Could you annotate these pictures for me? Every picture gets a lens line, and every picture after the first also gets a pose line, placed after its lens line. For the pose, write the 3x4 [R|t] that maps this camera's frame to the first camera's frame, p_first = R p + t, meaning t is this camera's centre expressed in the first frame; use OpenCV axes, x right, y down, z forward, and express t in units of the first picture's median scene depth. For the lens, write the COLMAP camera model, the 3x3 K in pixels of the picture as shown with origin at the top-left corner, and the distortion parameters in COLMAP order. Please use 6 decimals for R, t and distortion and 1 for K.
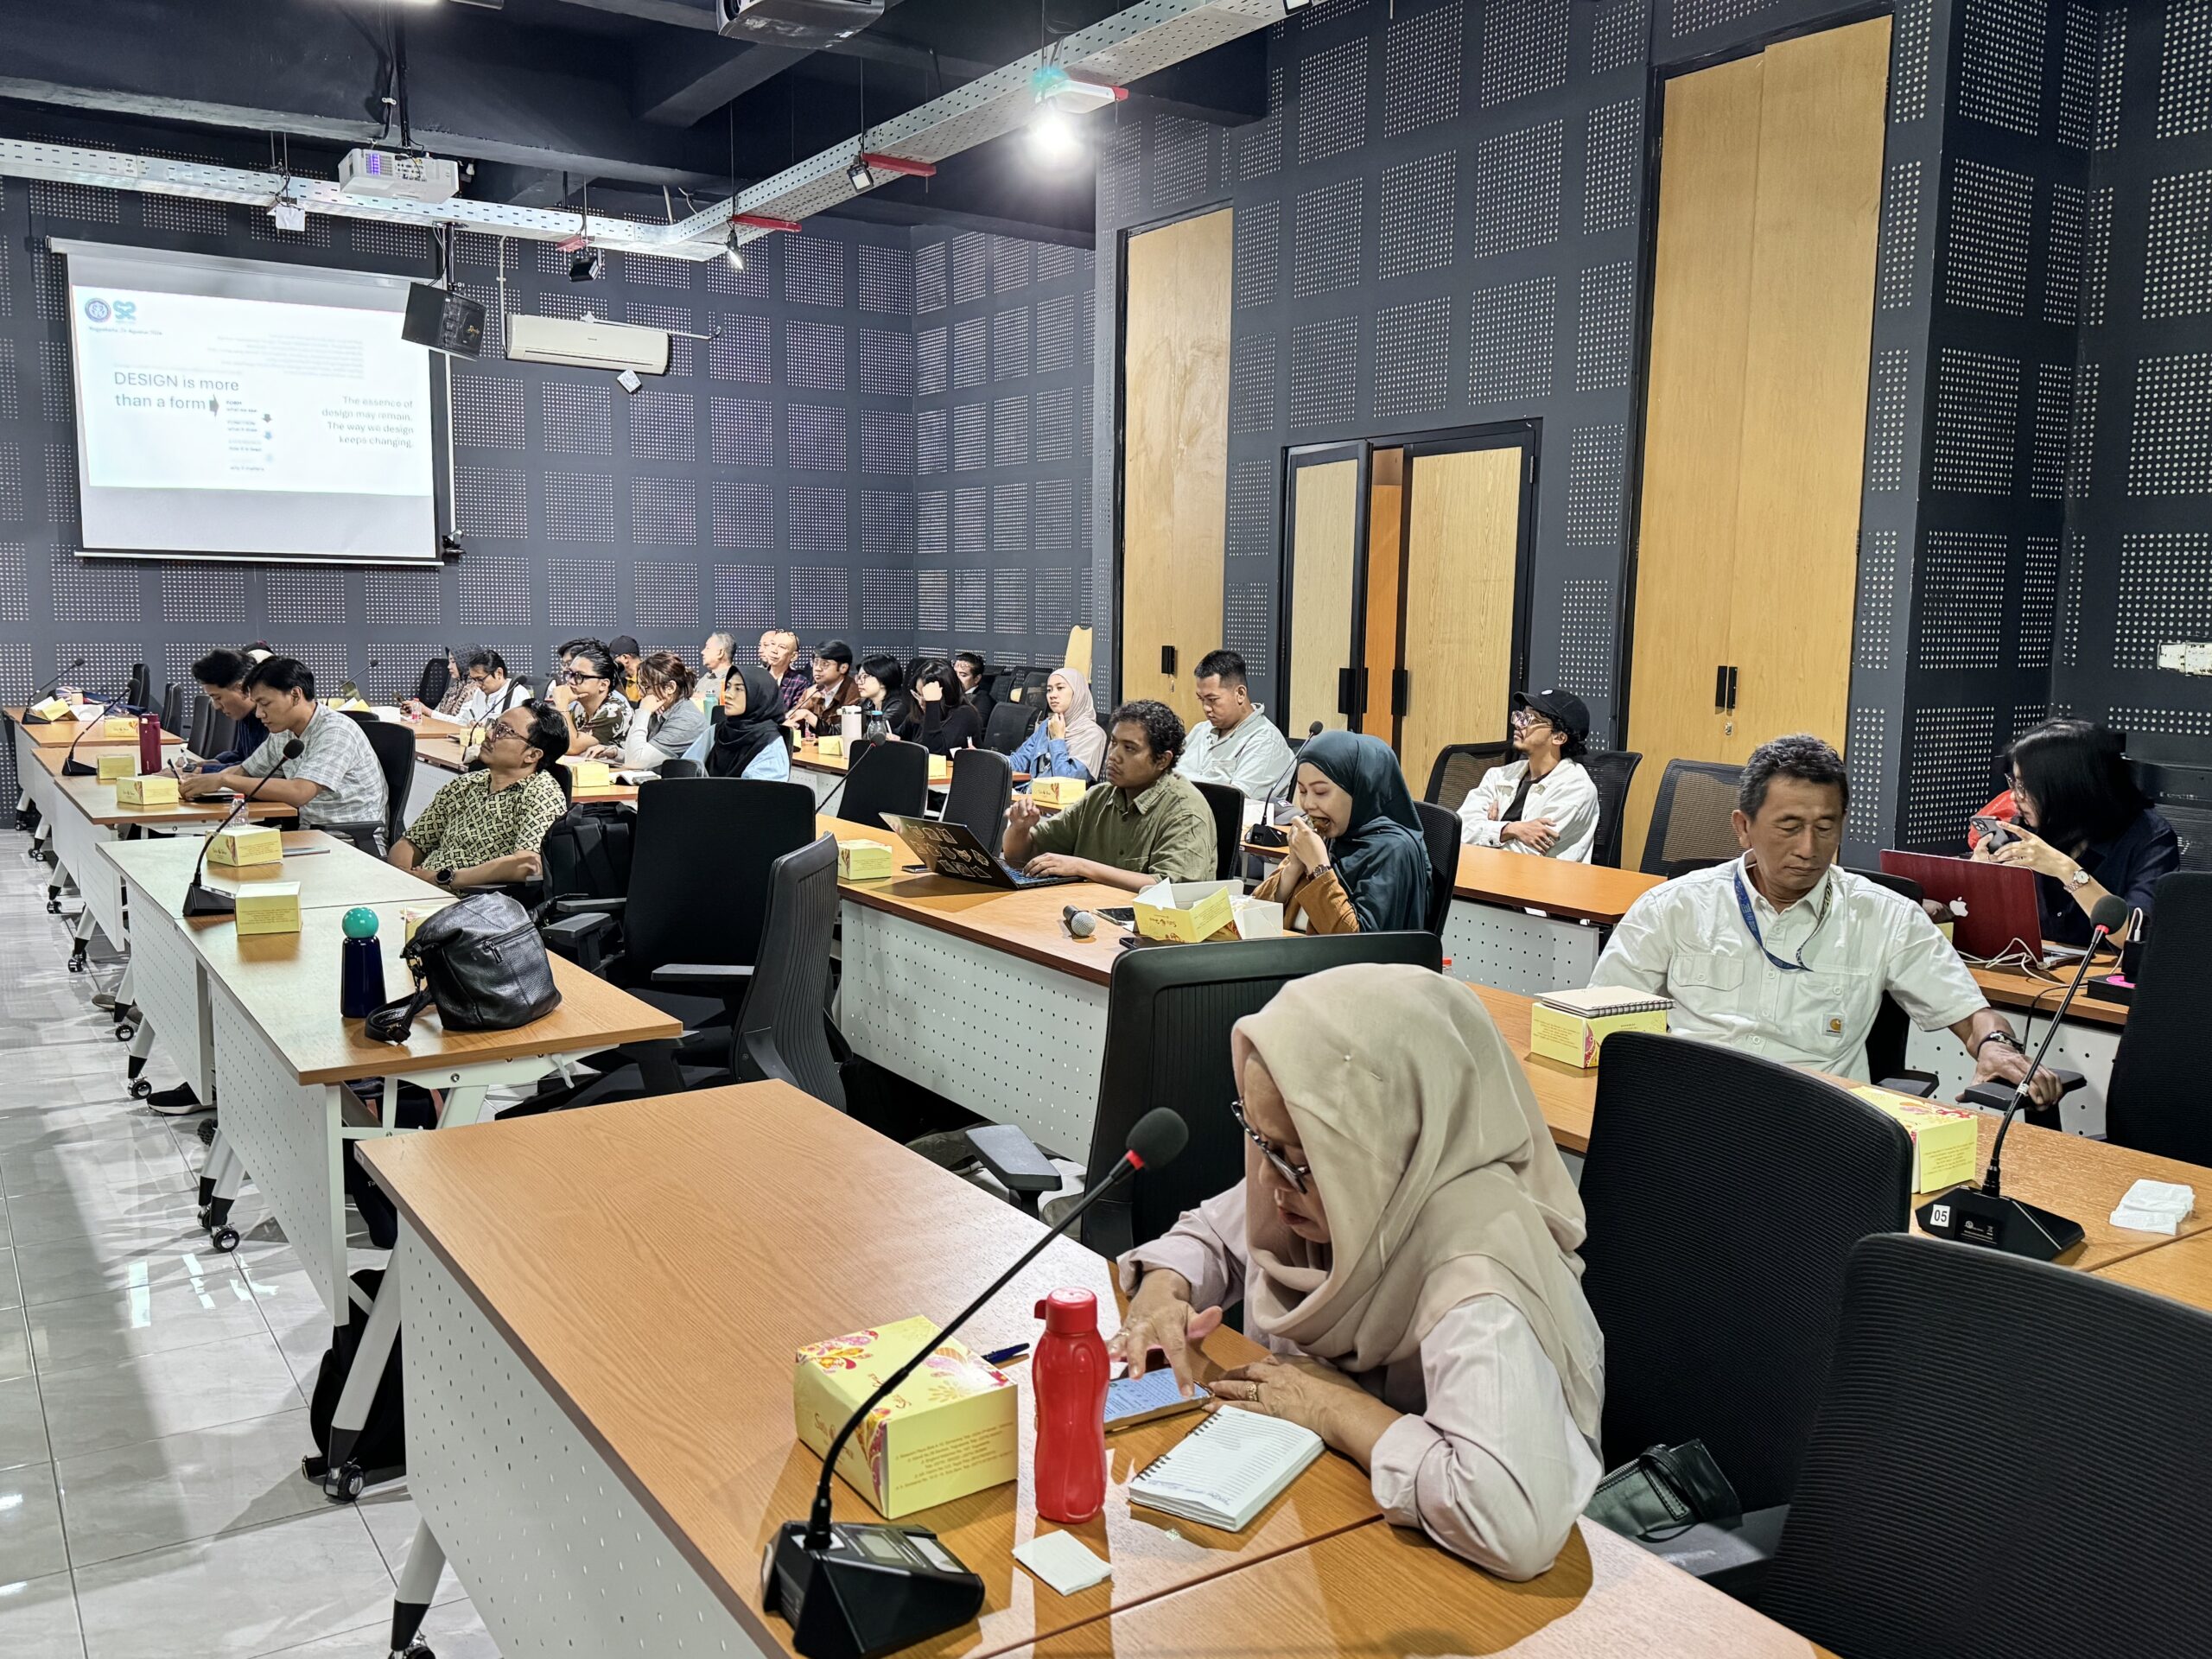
lens RADIAL K [[1837.2, 0, 1125.1], [0, 1837.2, 834.5], [0, 0, 1]] dist [0.093949, -0.145073]
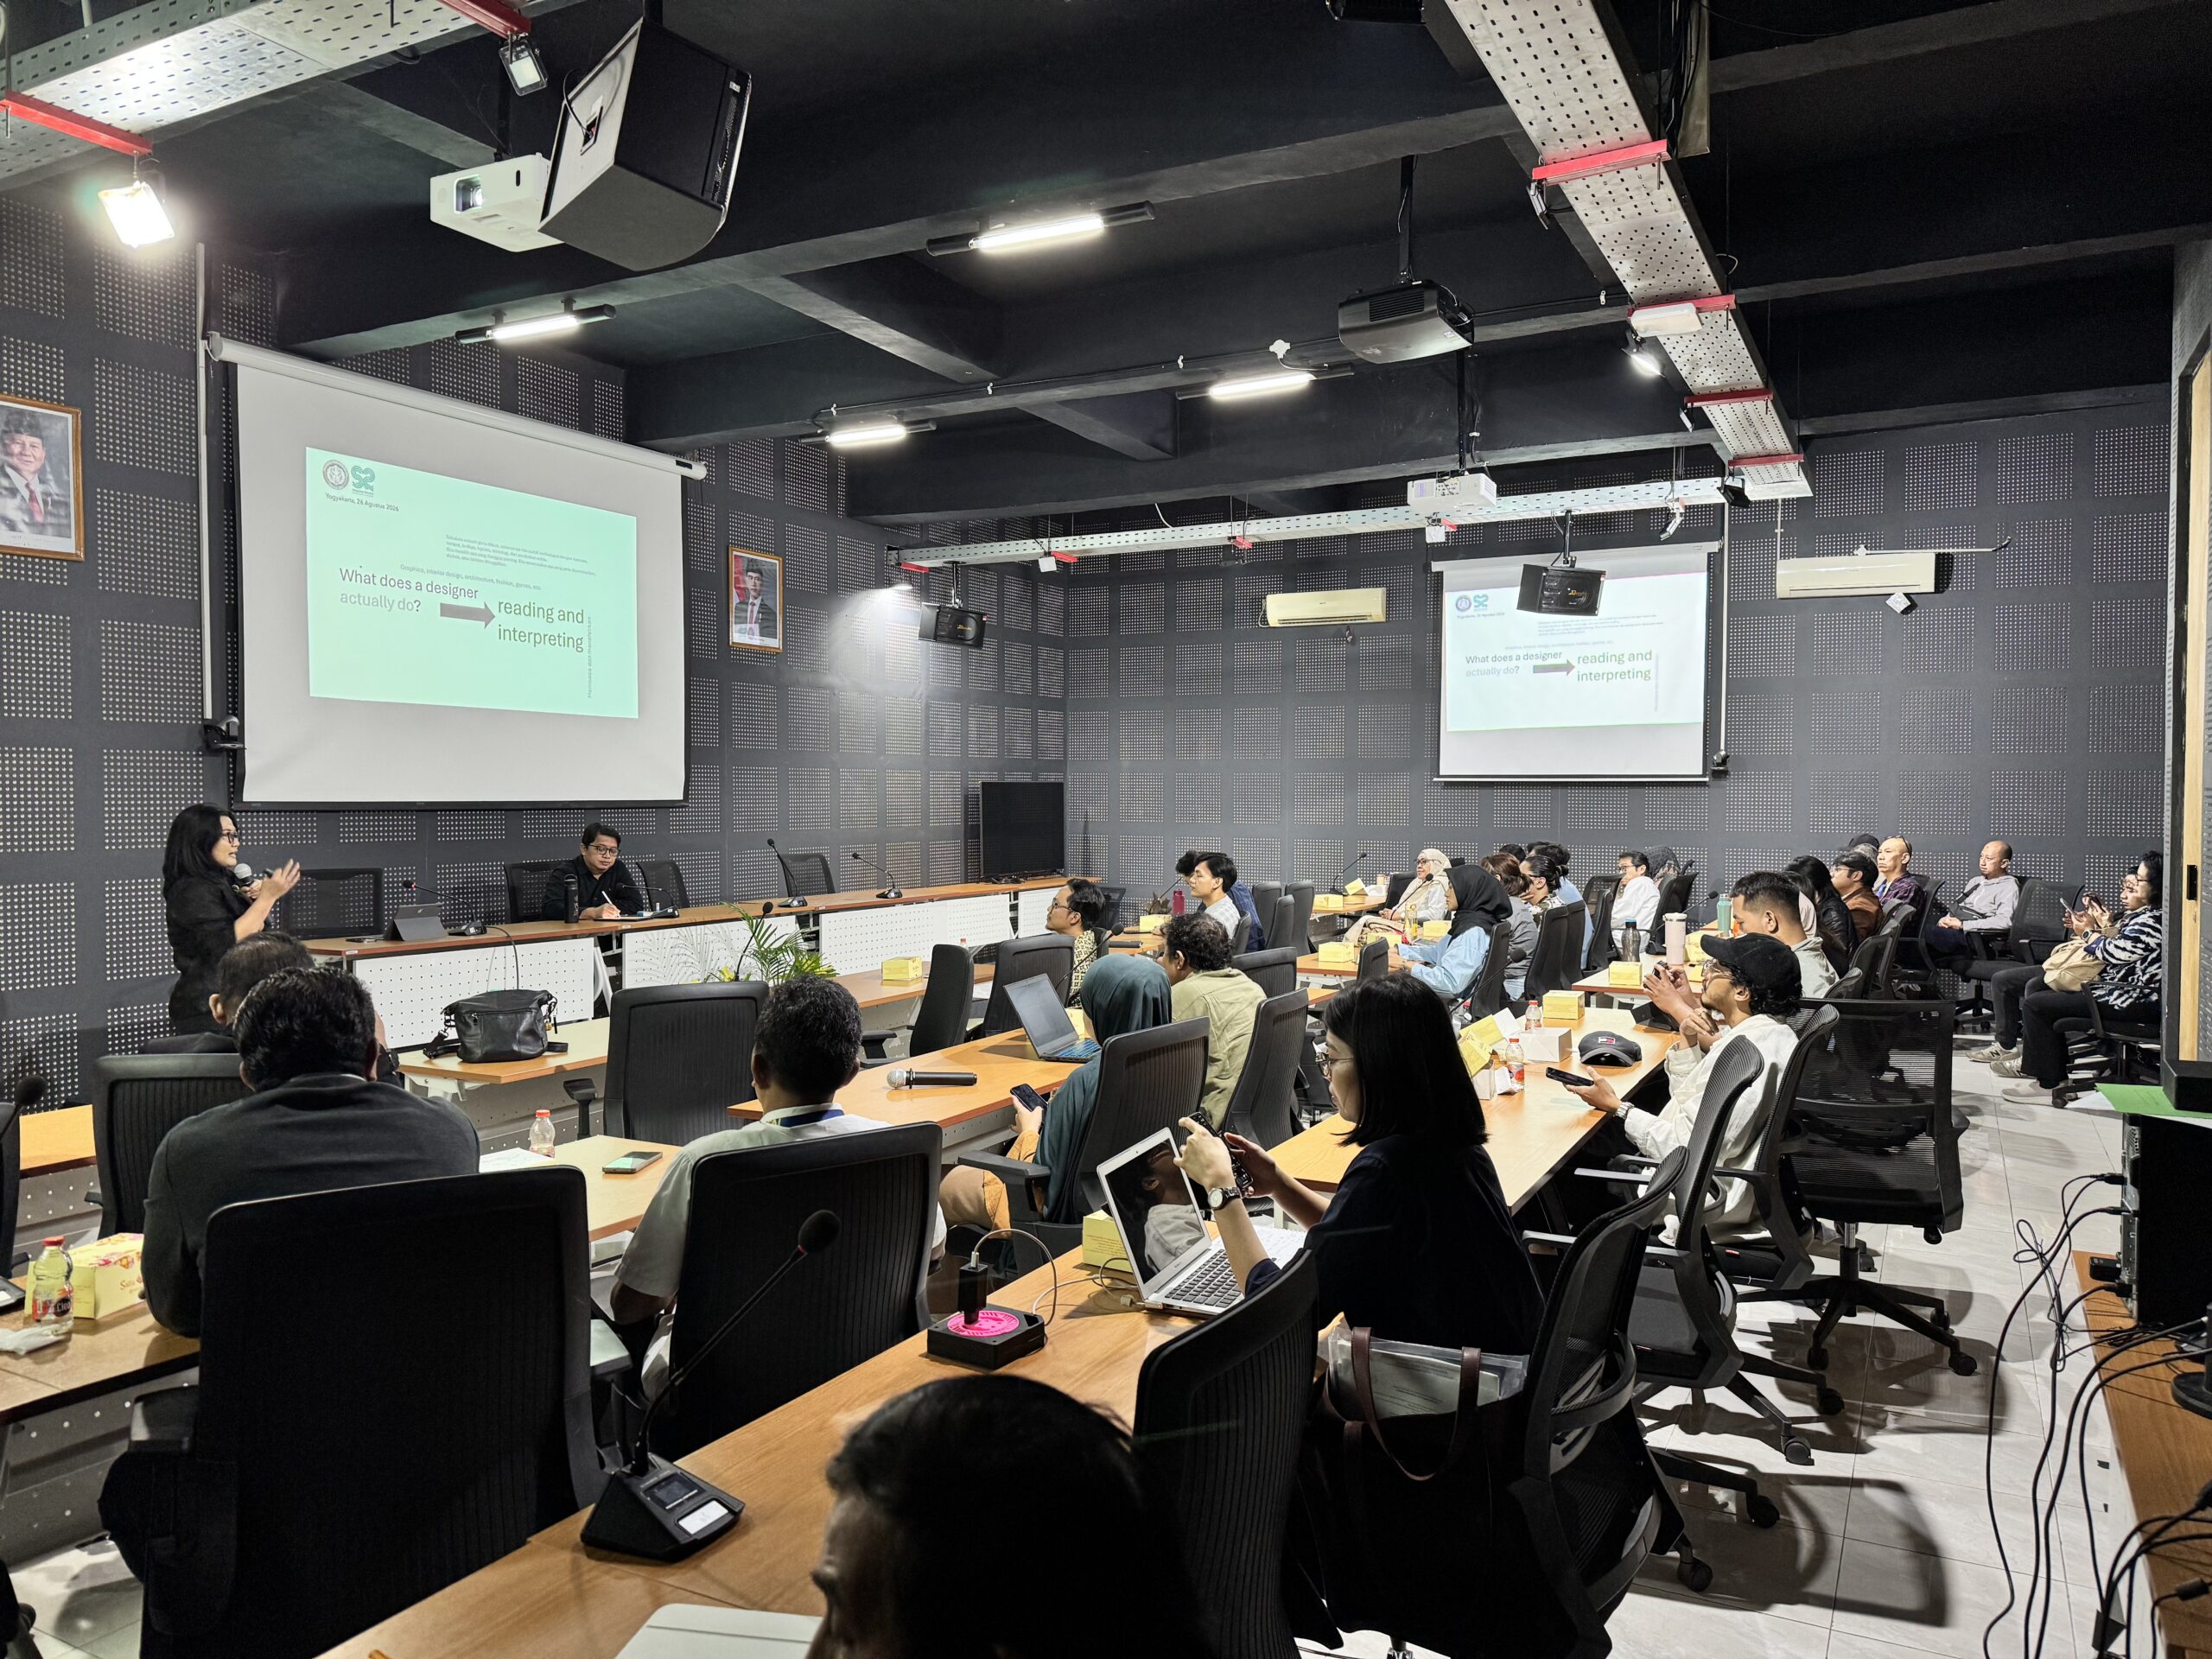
lens RADIAL K [[1562.0, 0, 1130.9], [0, 1562.0, 877.9], [0, 0, 1]] dist [0.030380, -0.041503]
pose [[0.482753, 0.033439, -0.875118, 0.419748], [-0.100575, 0.994776, -0.017470, -0.037153], [0.869962, 0.096448, 0.483595, 0.266377]]
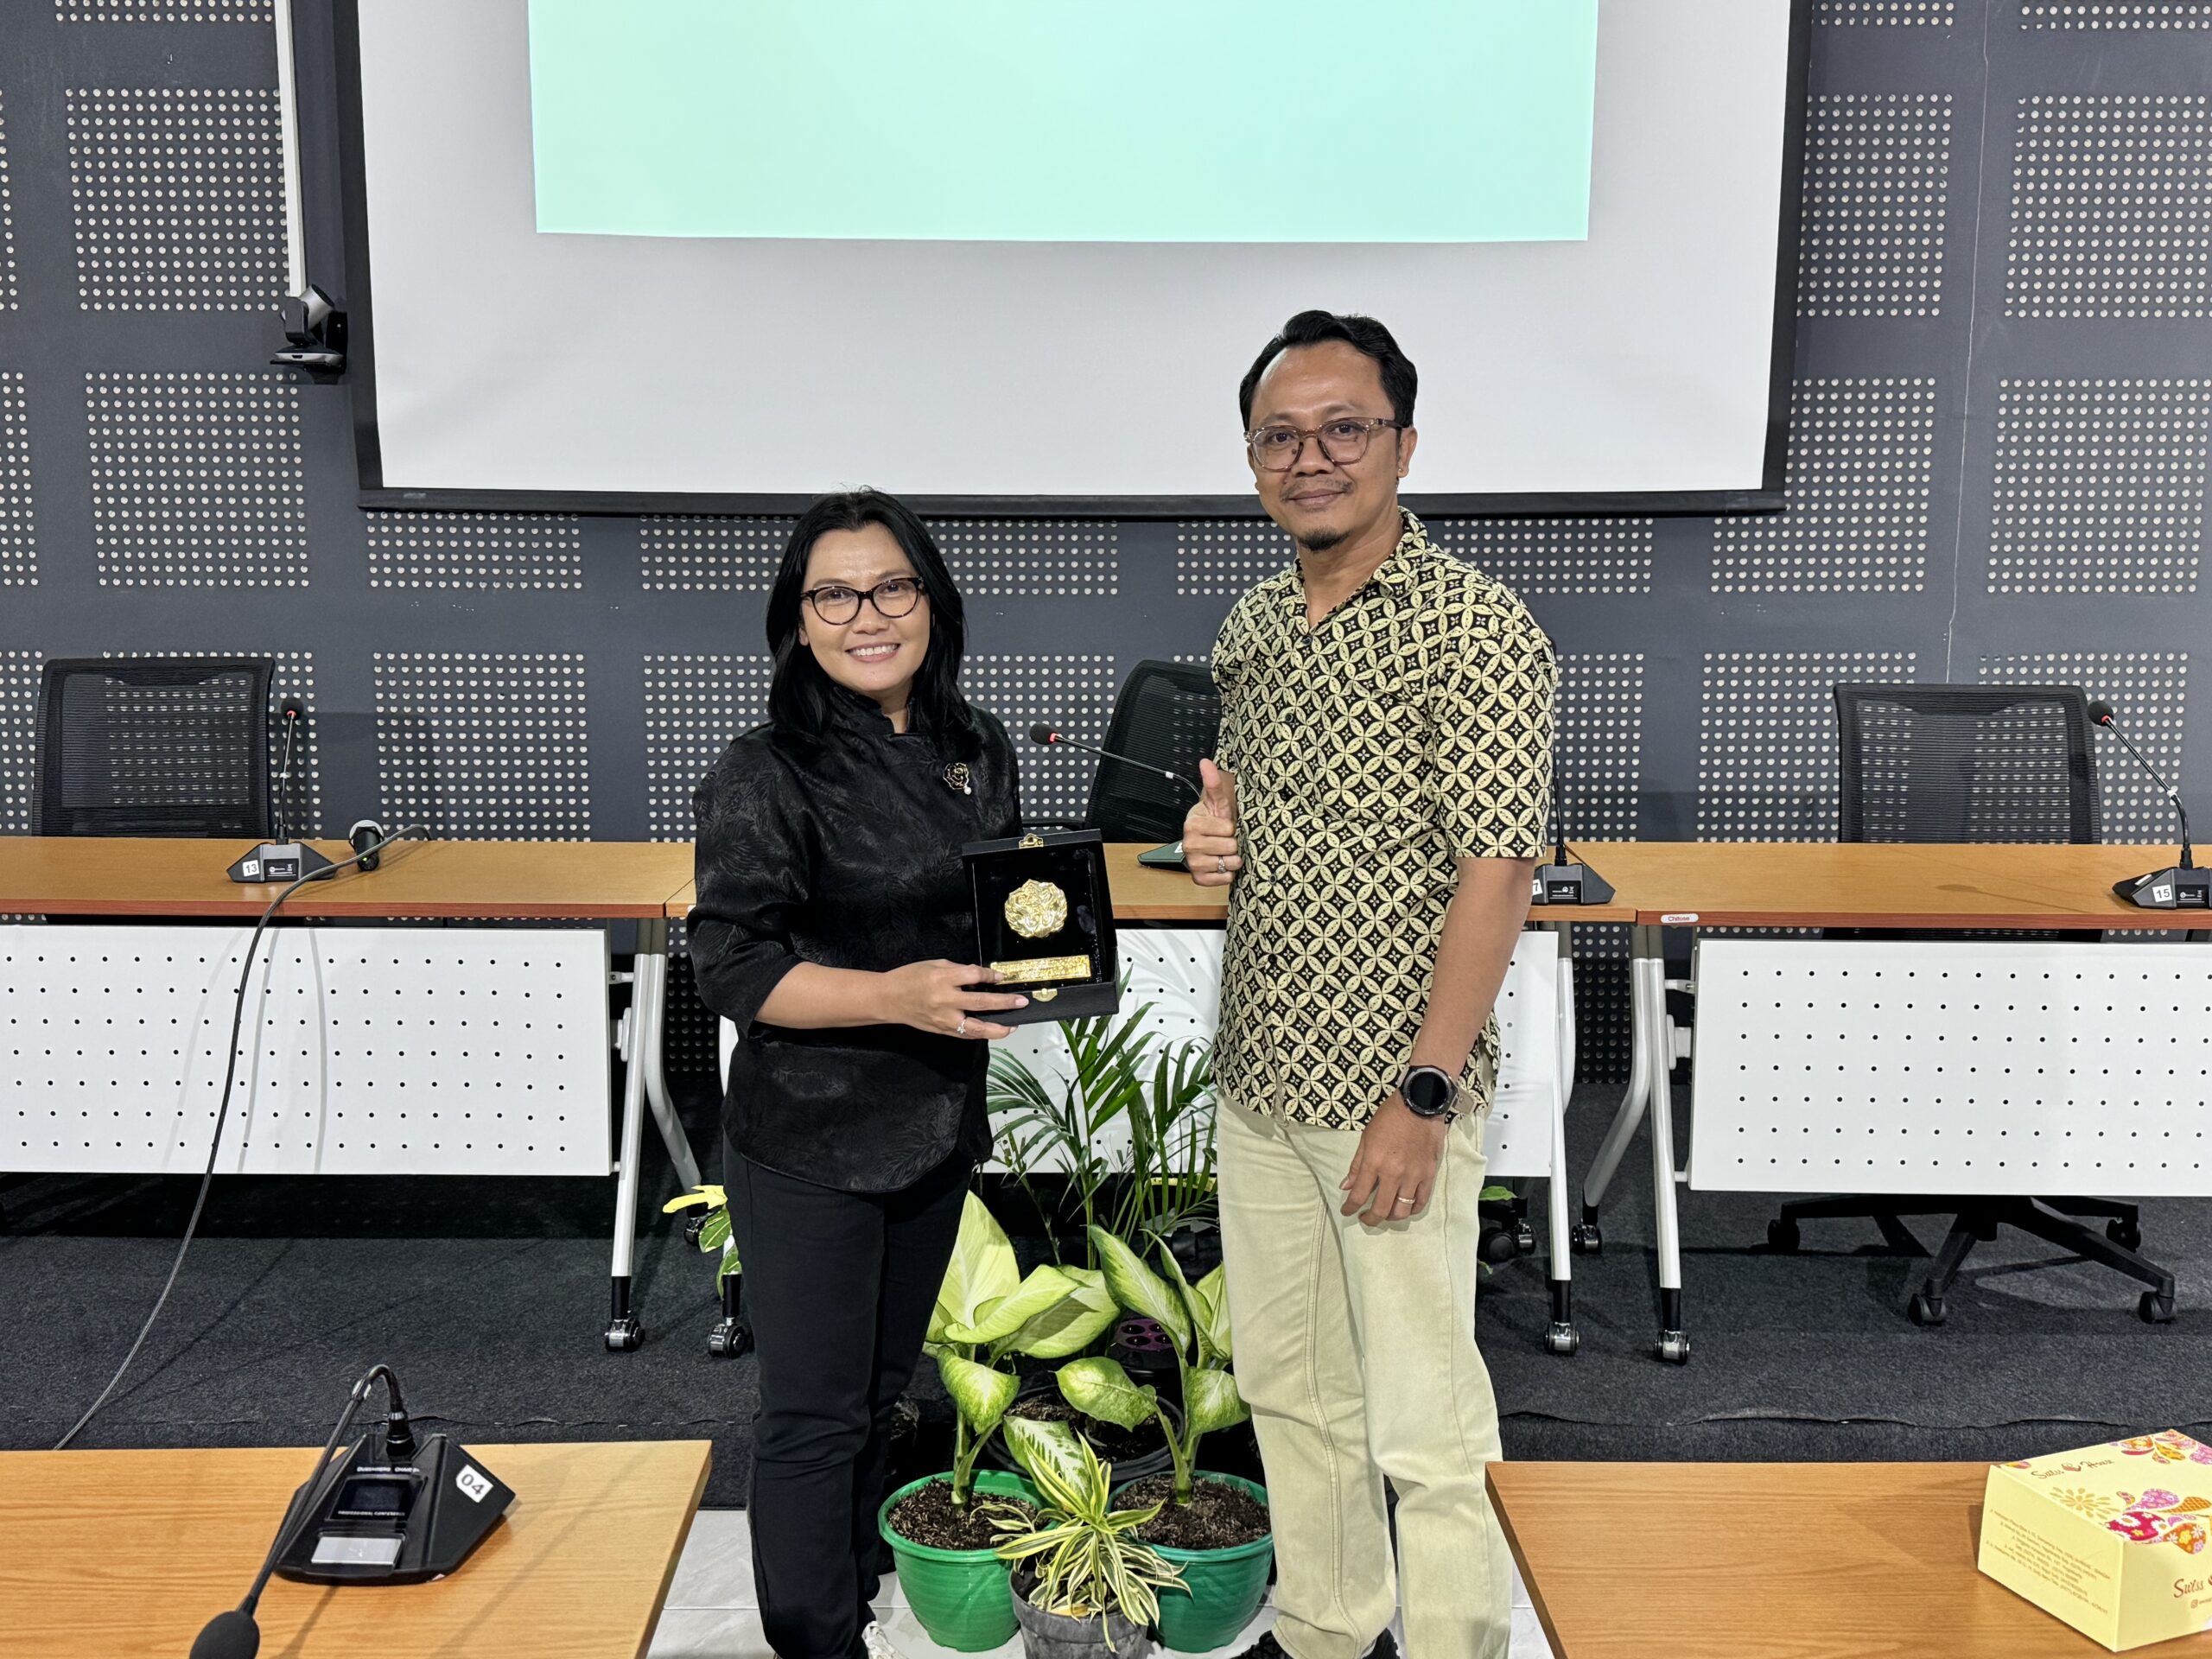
lens RADIAL K [[2262.8, 0, 1093.7], [0, 2262.8, 824.5], [0, 0, 1]] dist [0.024119, 0.000000]
pose [[-0.554900, 0.114698, -0.823972, -0.165610], [-0.107750, 0.972198, 0.207896, -0.094169], [0.824910, 0.204144, -0.527114, 0.673600]]
